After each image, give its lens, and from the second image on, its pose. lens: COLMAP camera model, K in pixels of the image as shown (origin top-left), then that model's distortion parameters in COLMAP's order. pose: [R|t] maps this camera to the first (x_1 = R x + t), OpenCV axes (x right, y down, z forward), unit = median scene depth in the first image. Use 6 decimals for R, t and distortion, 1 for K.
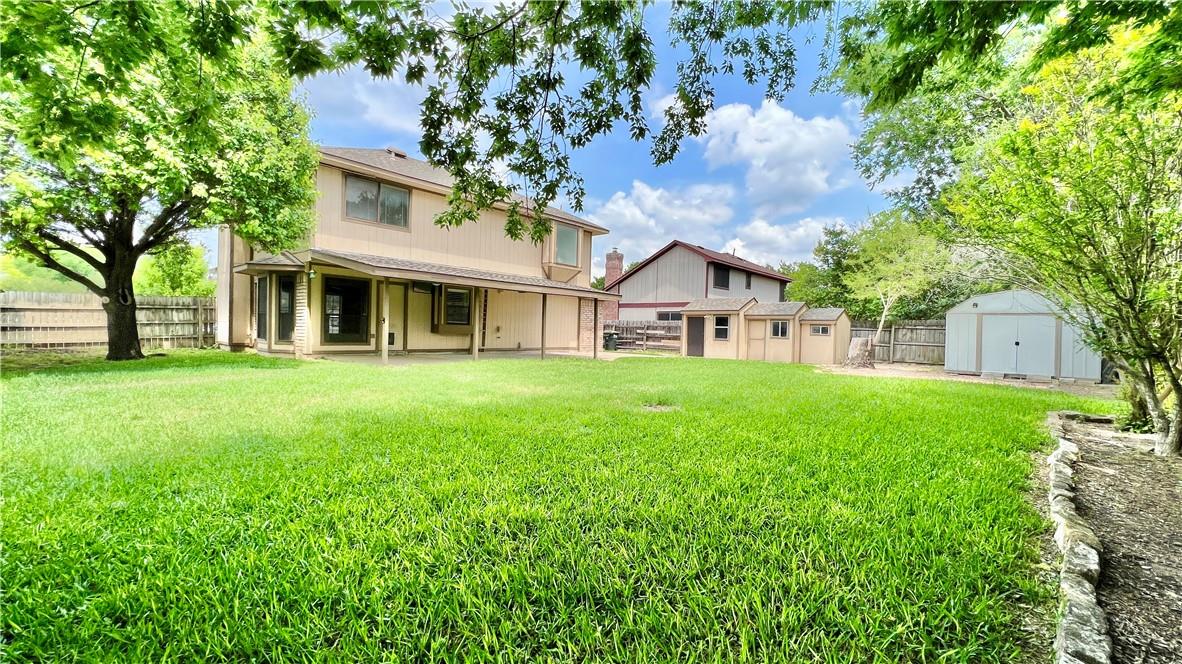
lens RADIAL K [[467.7, 0, 590.9], [0, 467.7, 332.7], [0, 0, 1]] dist [-0.000162, -0.000003]
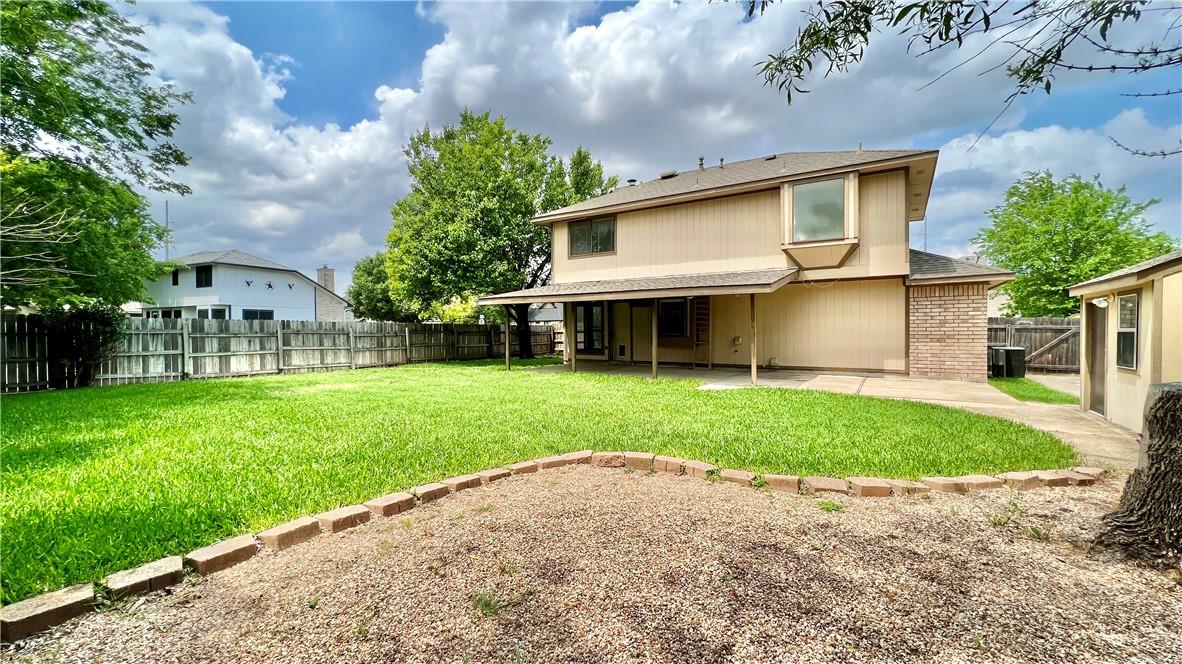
lens RADIAL K [[467.7, 0, 591.1], [0, 467.7, 334.1], [0, 0, 1]] dist [-0.000162, -0.000003]
pose [[0.142856, -0.024914, -0.989430, 0.637642], [-0.002010, 0.999674, -0.025463, 0.002718], [0.989741, 0.005627, 0.142759, 0.713871]]
